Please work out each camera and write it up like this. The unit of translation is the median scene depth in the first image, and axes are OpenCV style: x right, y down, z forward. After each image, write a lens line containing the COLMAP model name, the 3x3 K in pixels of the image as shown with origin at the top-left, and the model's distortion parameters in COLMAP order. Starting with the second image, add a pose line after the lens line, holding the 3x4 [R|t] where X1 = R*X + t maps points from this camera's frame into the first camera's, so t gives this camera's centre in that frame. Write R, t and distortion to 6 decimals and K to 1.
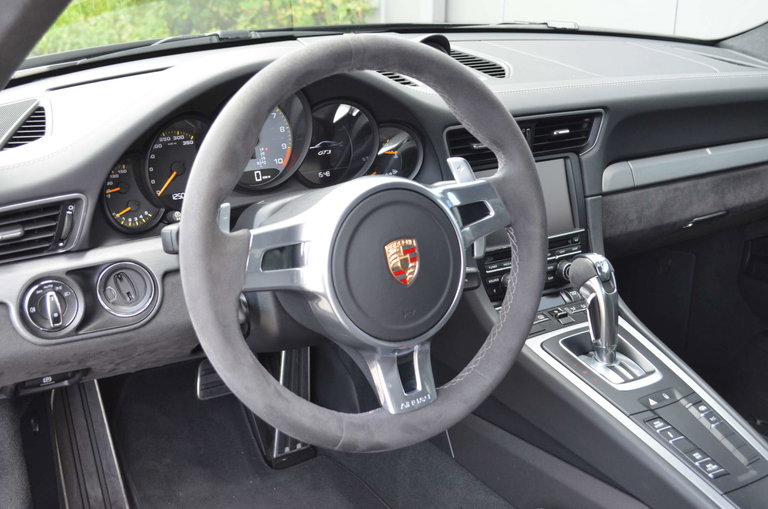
lens RADIAL K [[912.2, 0, 386.3], [0, 912.2, 260.6], [0, 0, 1]] dist [0.014957, 0.000000]
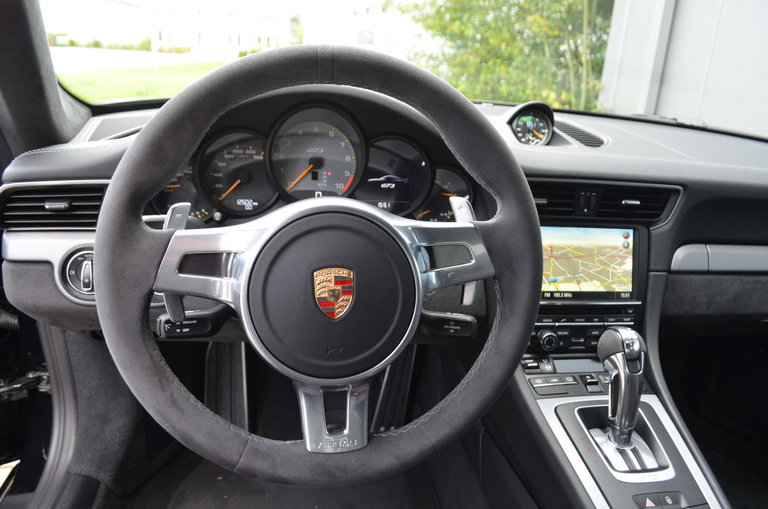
lens RADIAL K [[588.8, 0, 385.6], [0, 588.8, 269.2], [0, 0, 1]] dist [-0.058284, 0.008497]
pose [[0.923117, 0.181470, -0.339005, 0.189932], [-0.188647, 0.981972, 0.011961, -0.028199], [0.335064, 0.052911, 0.940709, 0.342746]]
